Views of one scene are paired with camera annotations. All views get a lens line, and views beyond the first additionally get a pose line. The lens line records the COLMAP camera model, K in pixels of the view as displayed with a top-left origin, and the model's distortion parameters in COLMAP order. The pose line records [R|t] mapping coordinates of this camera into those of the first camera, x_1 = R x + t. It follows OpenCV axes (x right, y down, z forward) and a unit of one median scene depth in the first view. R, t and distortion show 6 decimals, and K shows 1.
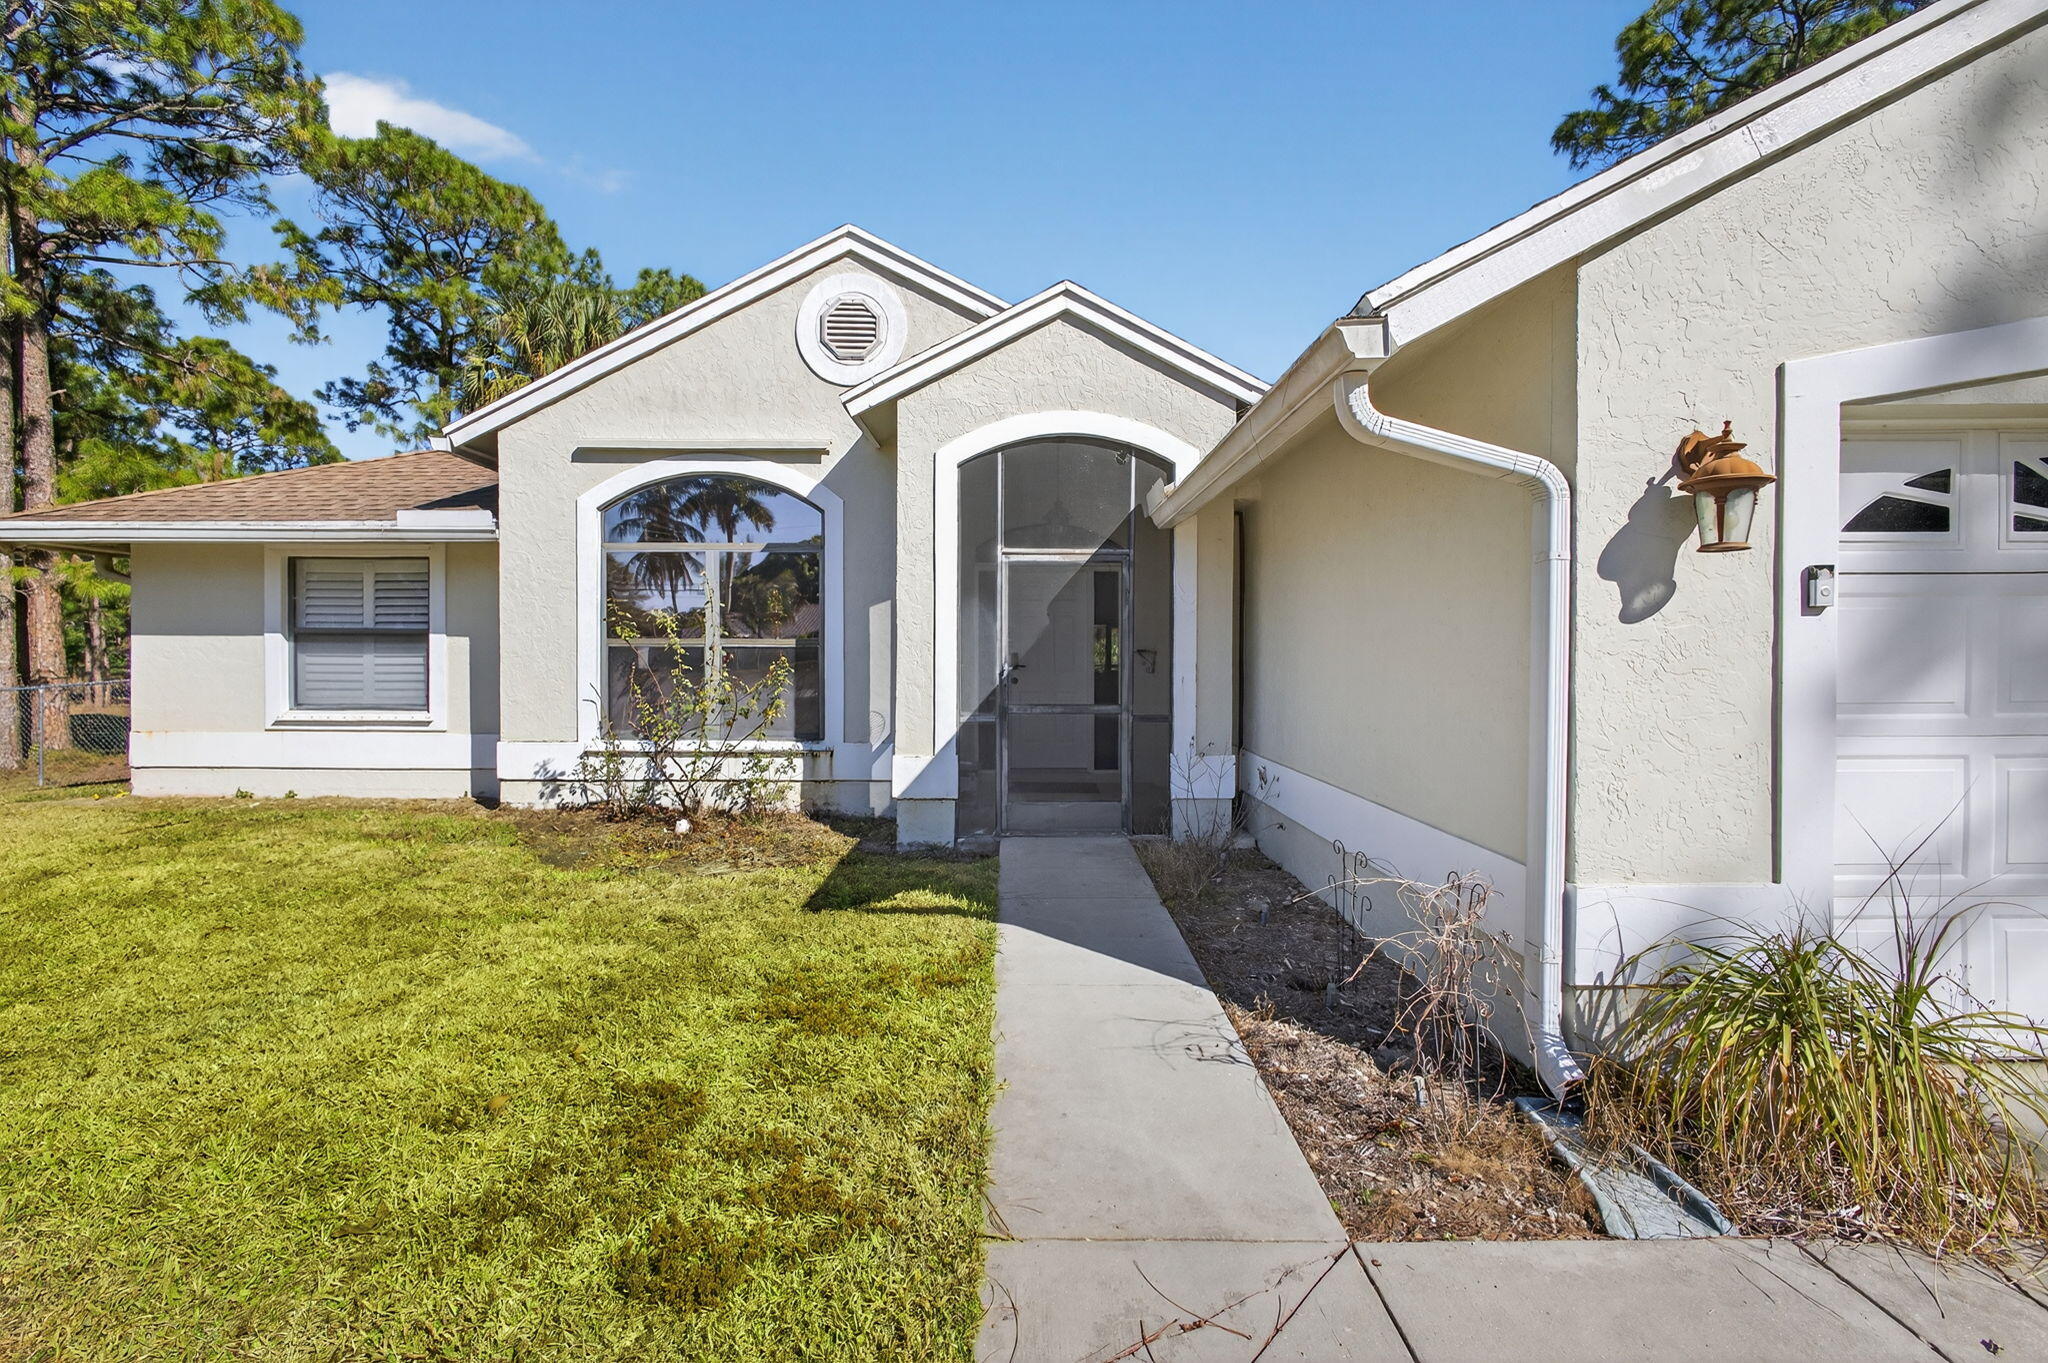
lens RADIAL K [[870.8, 0, 1016.7], [0, 870.8, 657.7], [0, 0, 1]] dist [-0.006156, 0.001902]
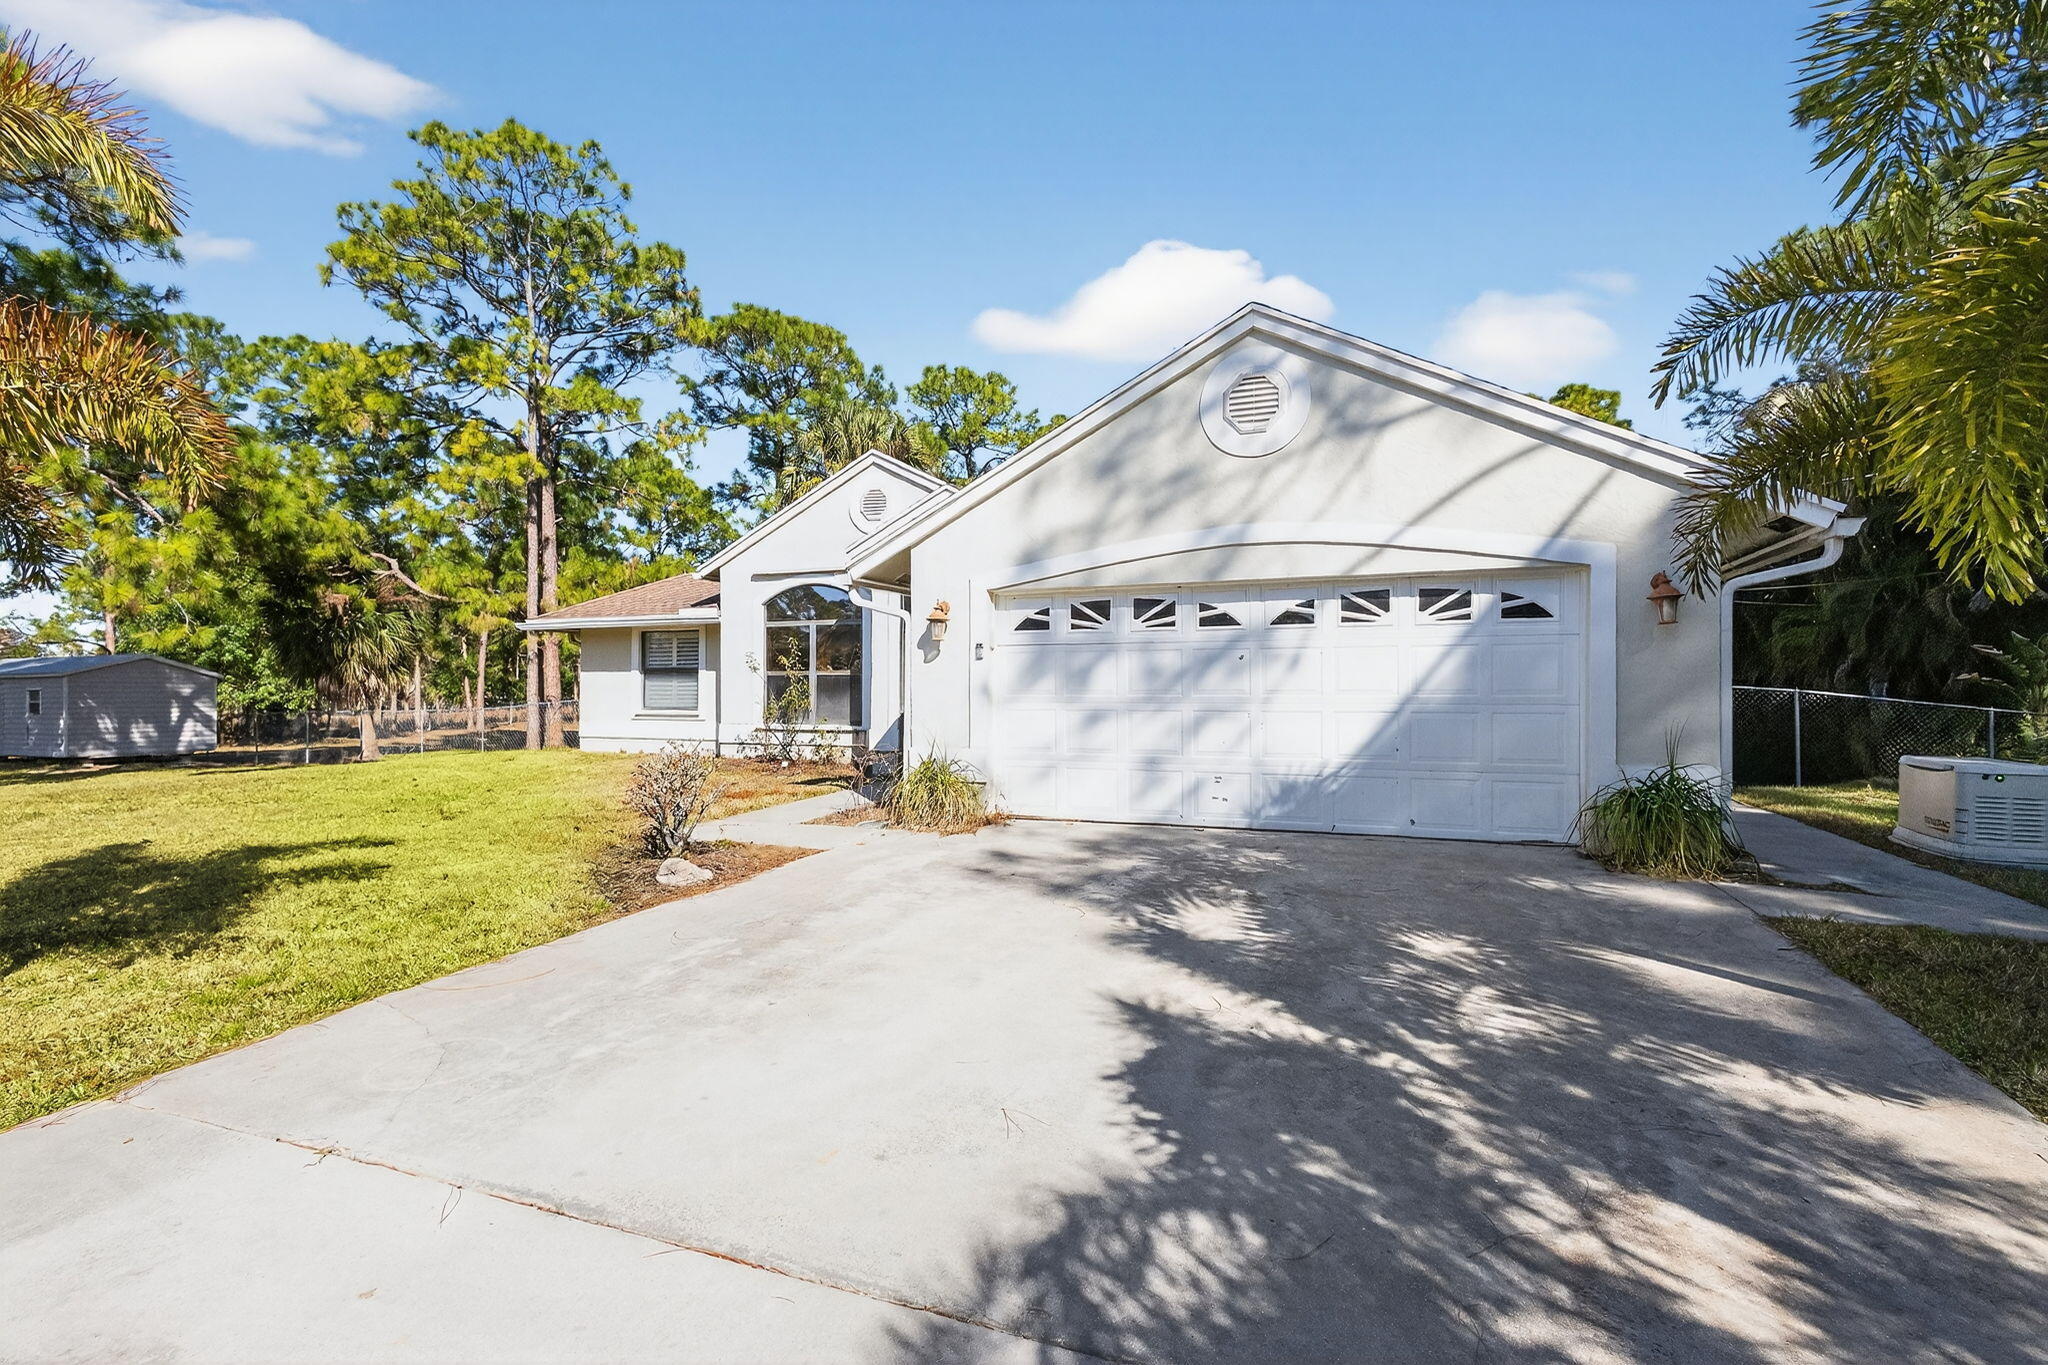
lens RADIAL K [[948.4, 0, 1024.2], [0, 948.4, 680.8], [0, 0, 1]] dist [0.014260, 0.000187]
pose [[0.927157, -0.001947, -0.374667, 0.845575], [-0.003201, 0.999909, -0.013118, 0.024034], [0.374658, 0.013362, 0.927067, -0.735893]]
